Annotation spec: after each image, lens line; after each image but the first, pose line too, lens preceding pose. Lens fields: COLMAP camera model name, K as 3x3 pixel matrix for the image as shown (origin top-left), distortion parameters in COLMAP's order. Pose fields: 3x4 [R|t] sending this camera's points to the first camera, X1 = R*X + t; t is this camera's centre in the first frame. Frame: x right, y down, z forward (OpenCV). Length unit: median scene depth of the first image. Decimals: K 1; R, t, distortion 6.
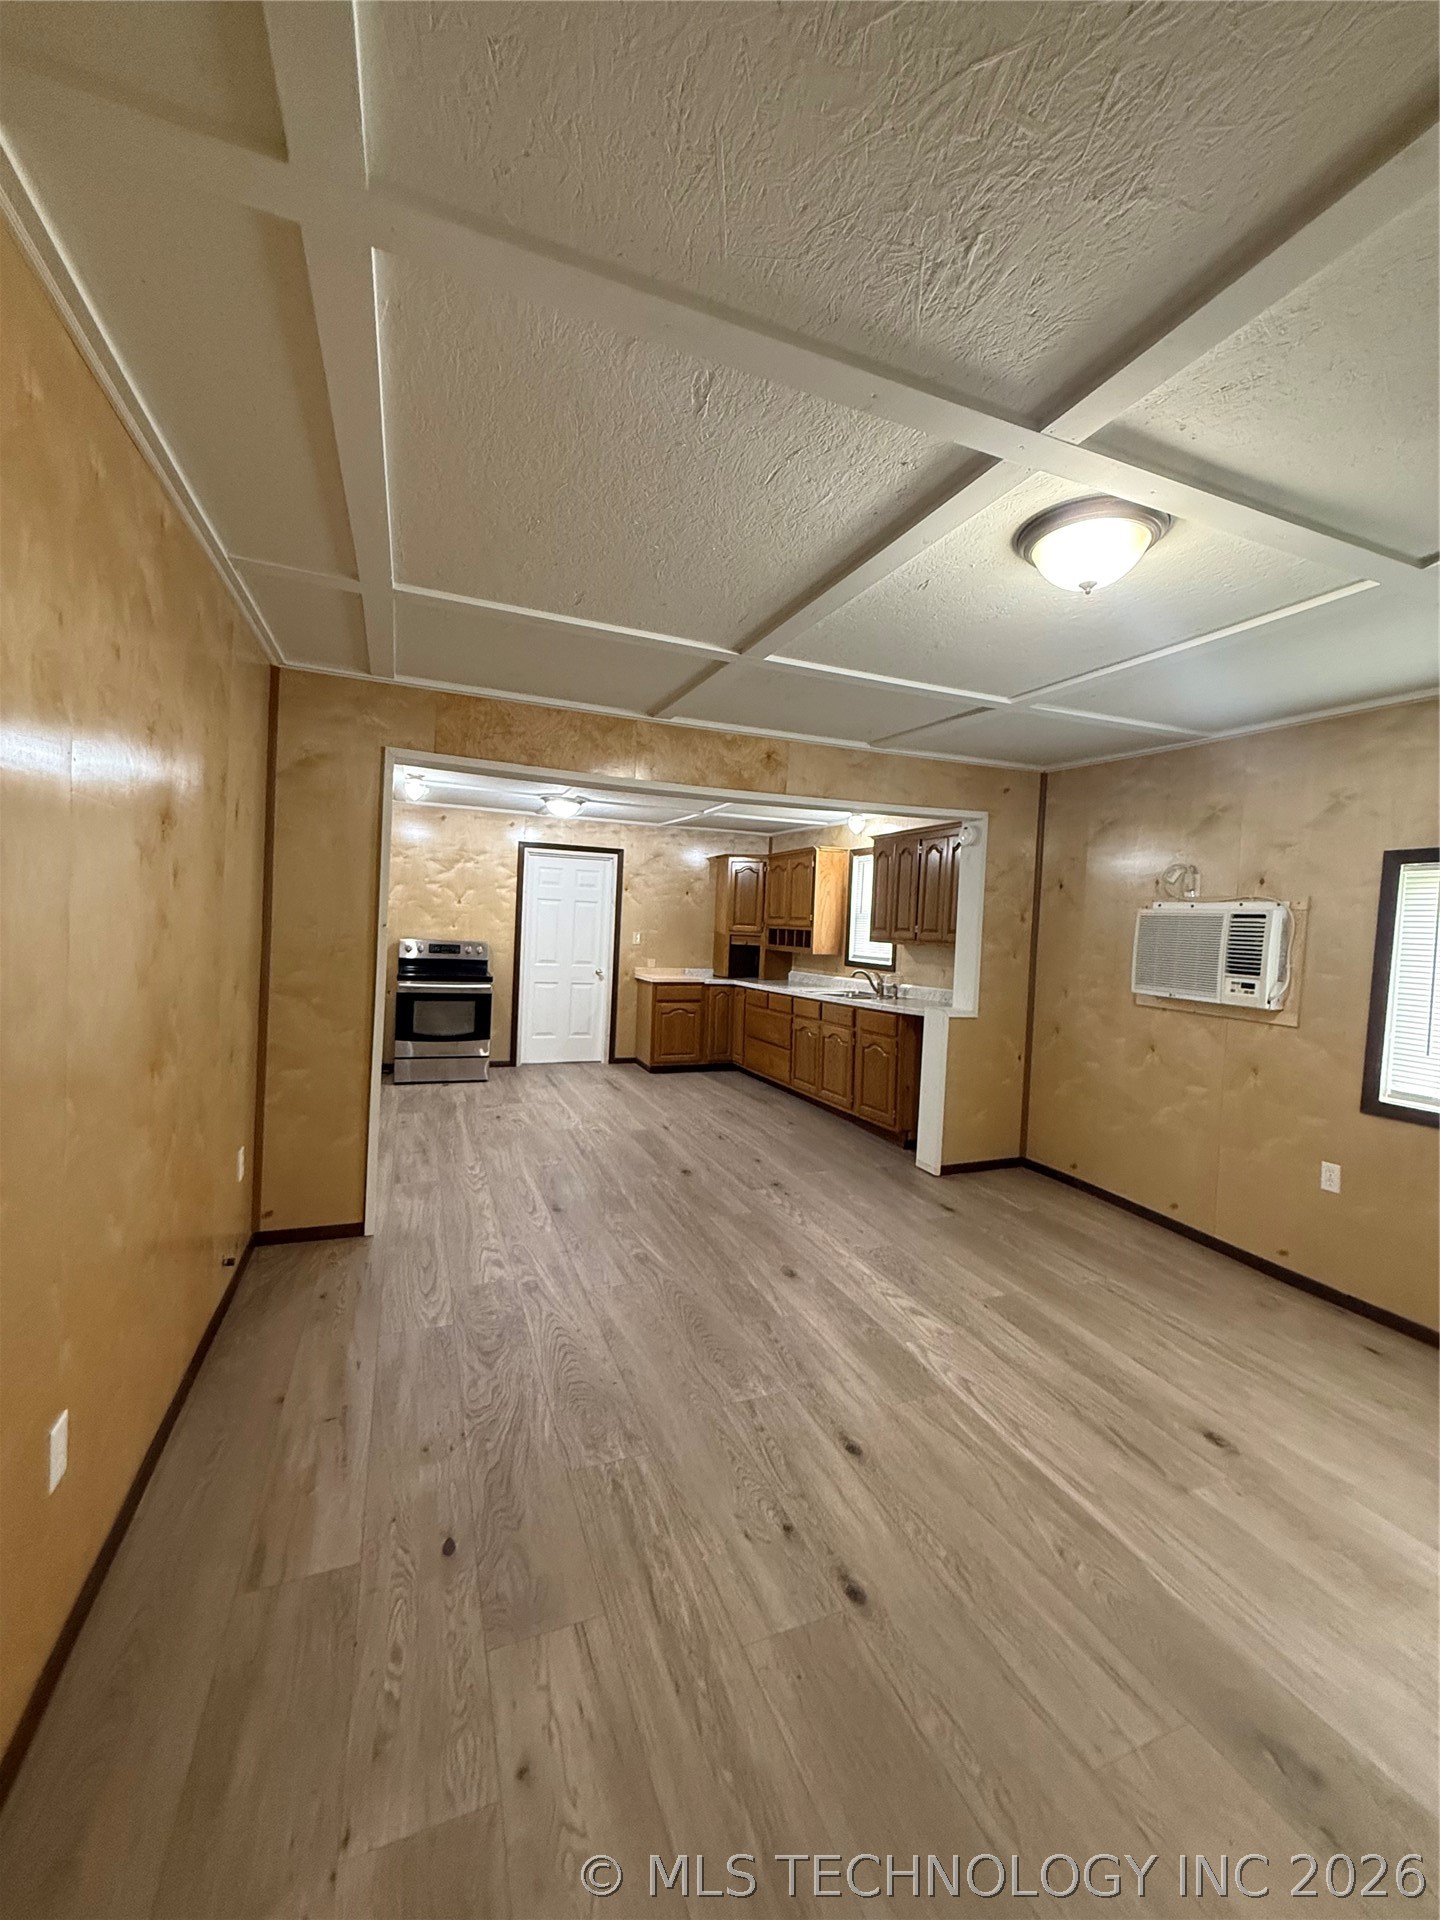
lens RADIAL K [[763.4, 0, 720.2], [0, 763.4, 956.1], [0, 0, 1]] dist [-0.000732, 0.000436]
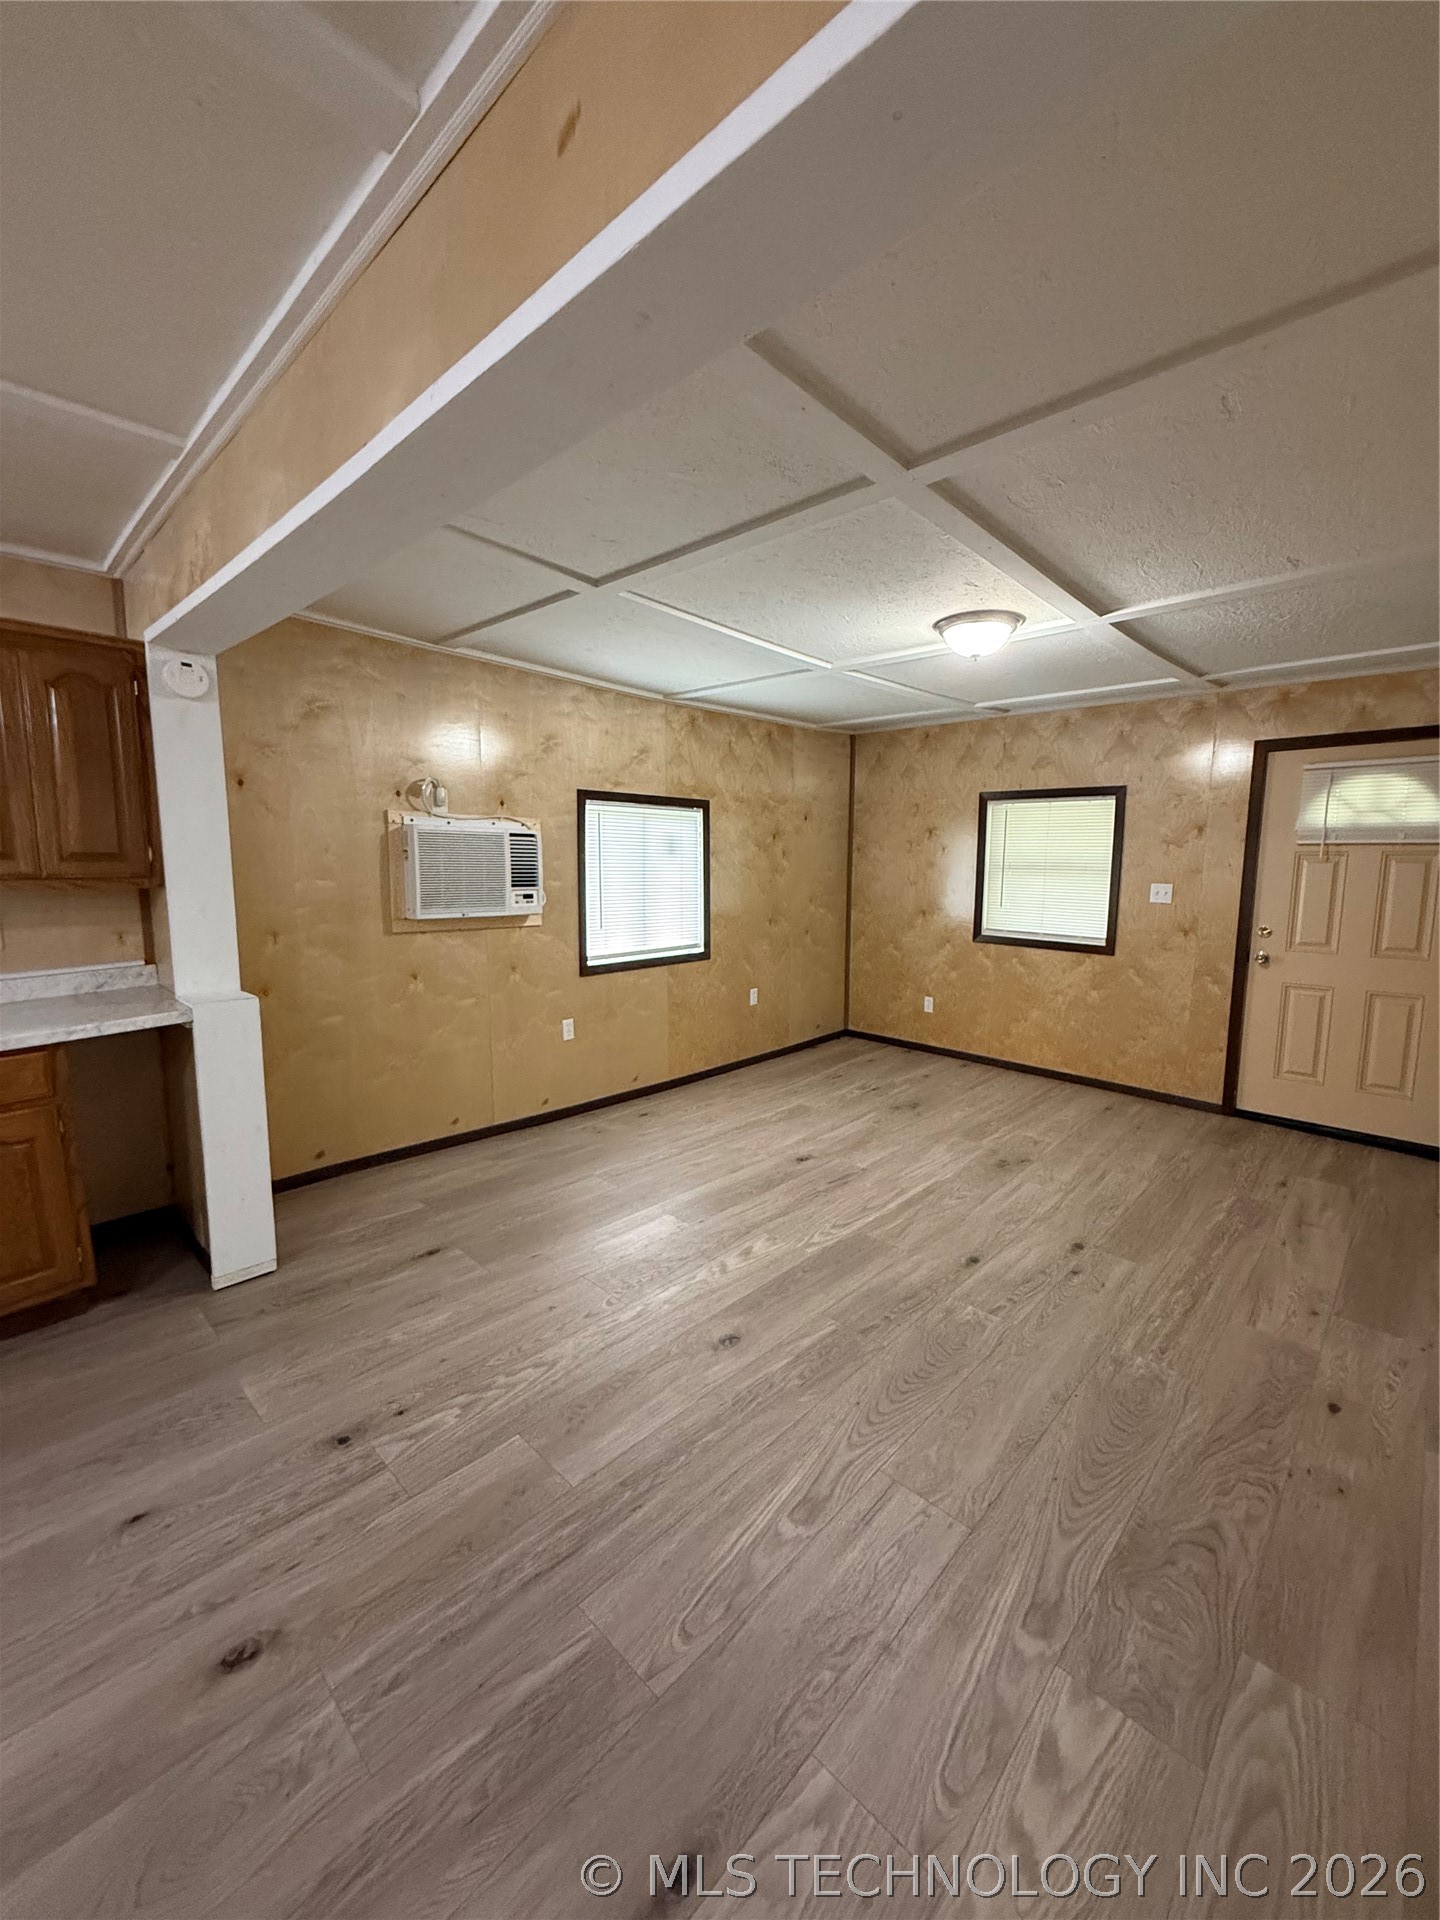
lens RADIAL K [[763.4, 0, 721.1], [0, 763.4, 958.6], [0, 0, 1]] dist [-0.000732, 0.000436]
pose [[-0.413849, -0.166589, 0.894973, -0.383103], [0.008421, 0.982371, 0.186751, -0.065359], [-0.910306, 0.084823, -0.405151, 0.966744]]
